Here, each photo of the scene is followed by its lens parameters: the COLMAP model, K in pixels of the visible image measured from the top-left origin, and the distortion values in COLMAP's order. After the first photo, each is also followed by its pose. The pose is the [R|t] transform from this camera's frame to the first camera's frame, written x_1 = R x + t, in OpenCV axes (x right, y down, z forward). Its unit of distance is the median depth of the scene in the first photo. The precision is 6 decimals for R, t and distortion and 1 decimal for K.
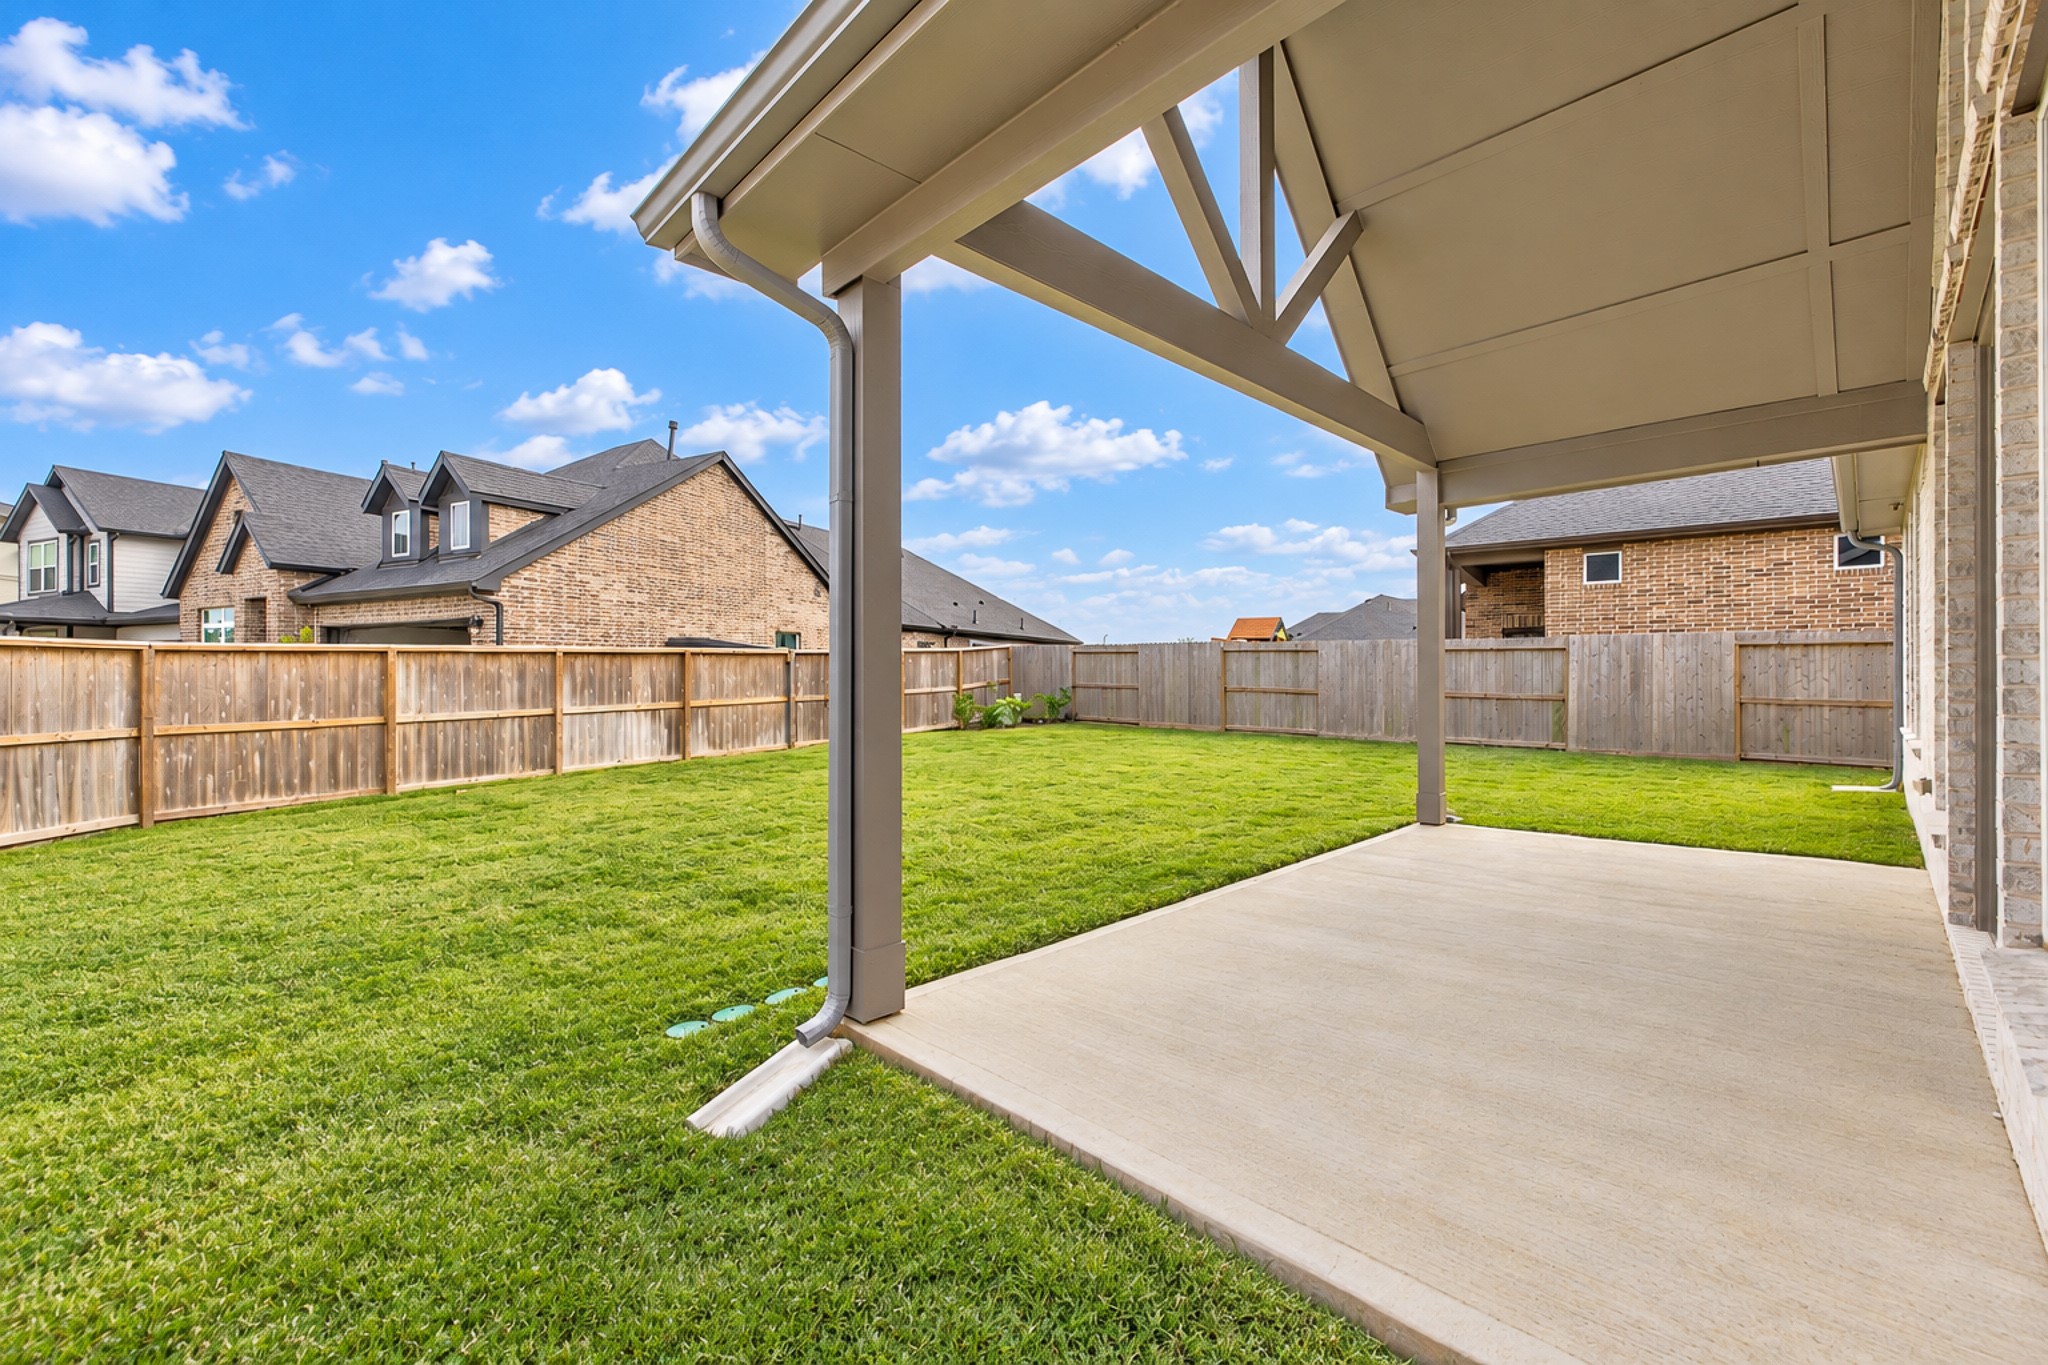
lens RADIAL K [[838.7, 0, 1023.1], [0, 838.7, 683.4], [0, 0, 1]] dist [-0.001604, -0.000154]
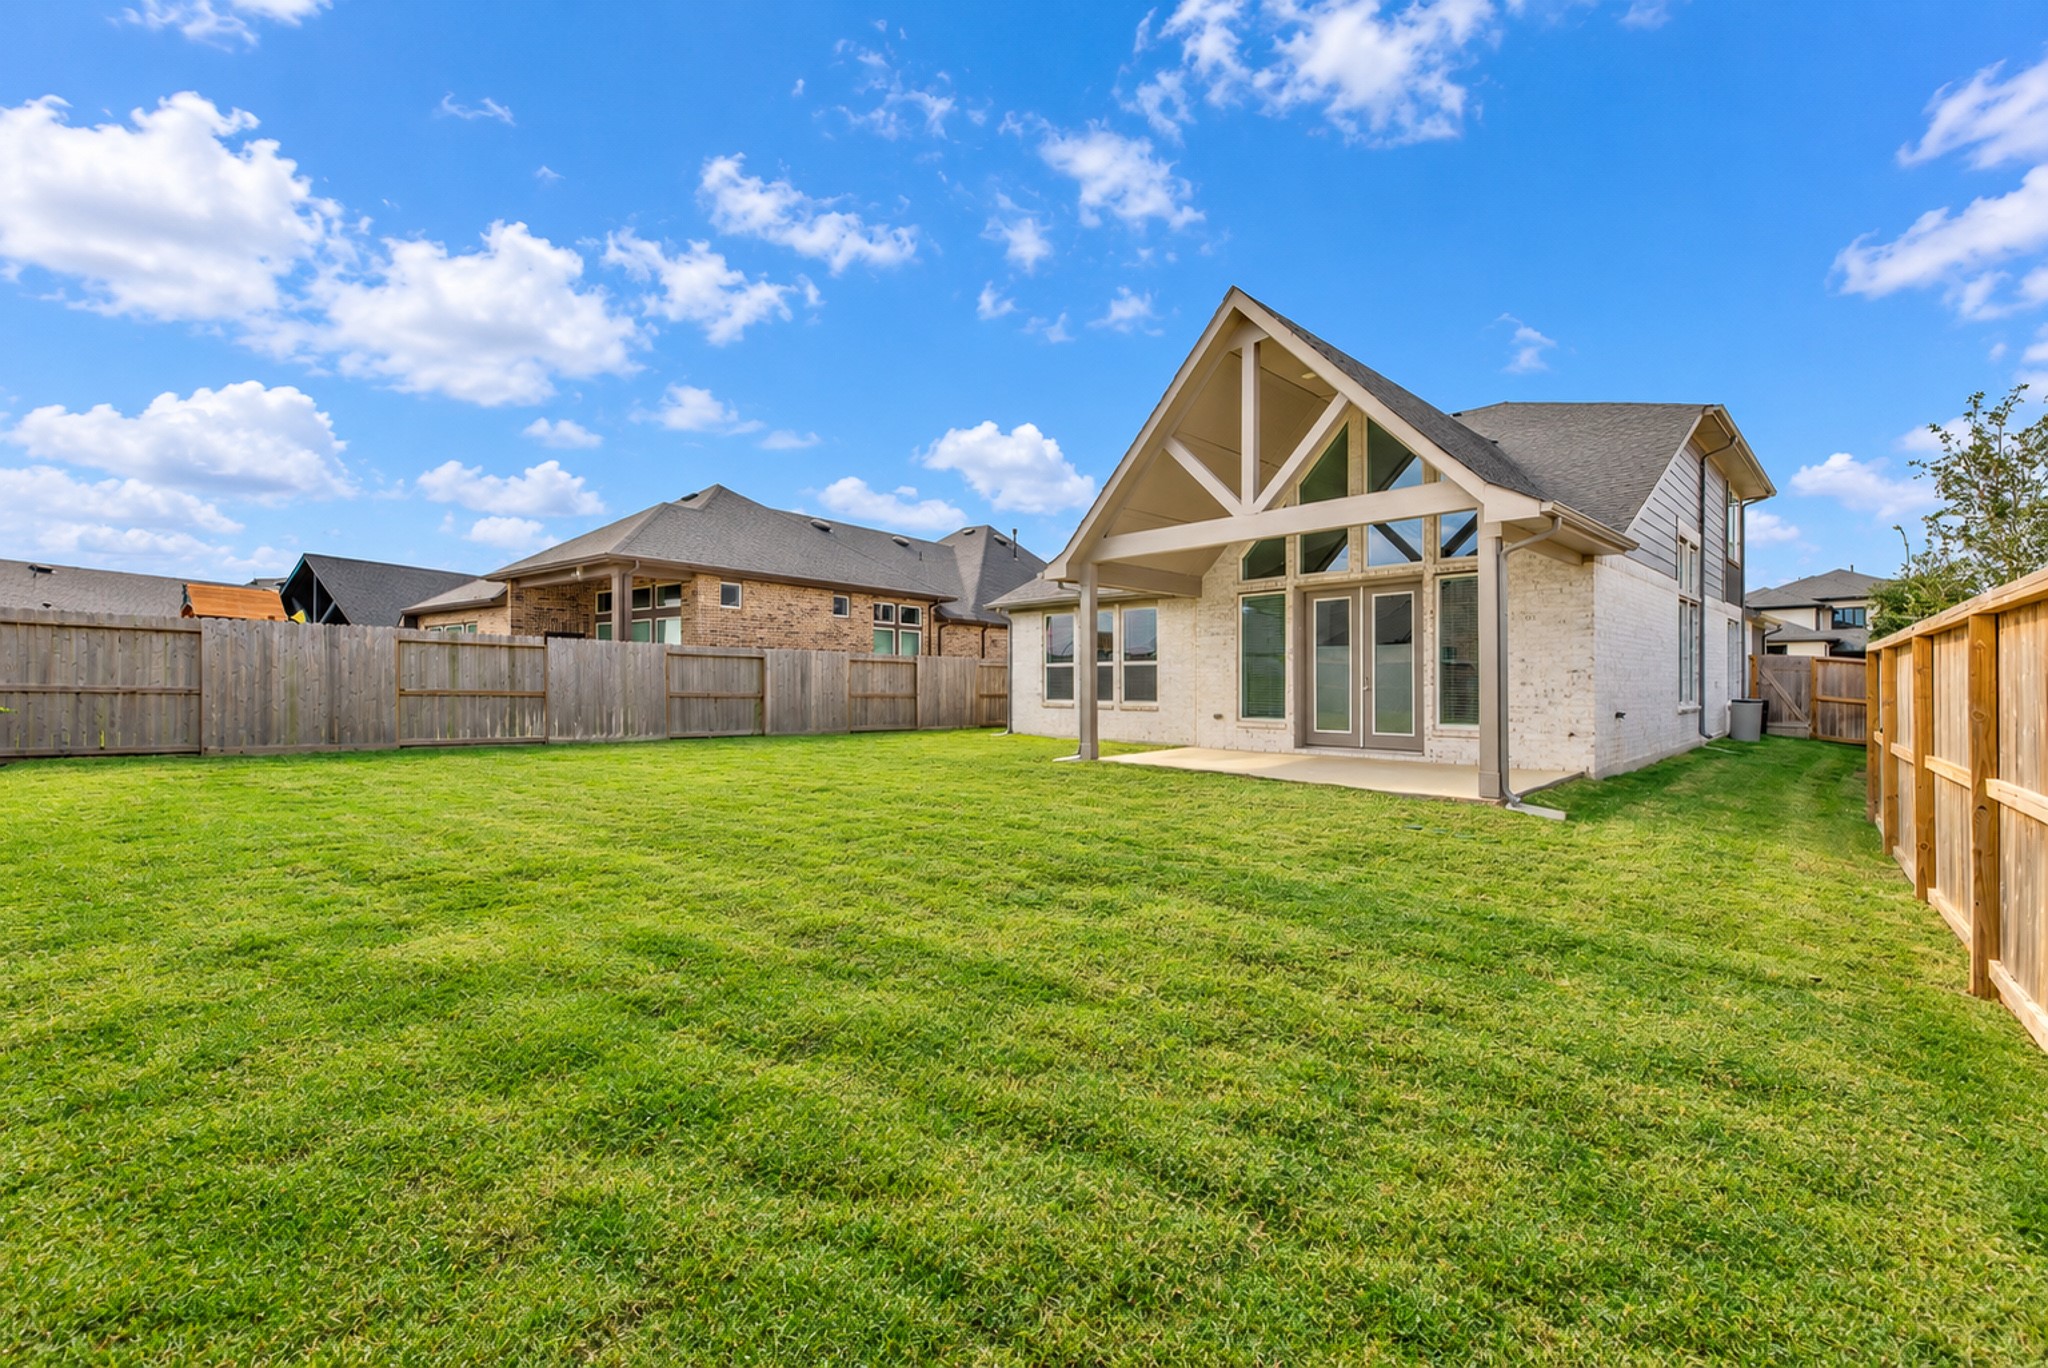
lens RADIAL K [[838.7, 0, 1023.1], [0, 838.7, 684.9], [0, 0, 1]] dist [-0.001604, -0.000154]
pose [[-0.111794, 0.001725, 0.993730, -0.663342], [-0.003623, 0.999991, -0.002143, 0.002574], [-0.993725, -0.003840, -0.111787, 0.694653]]
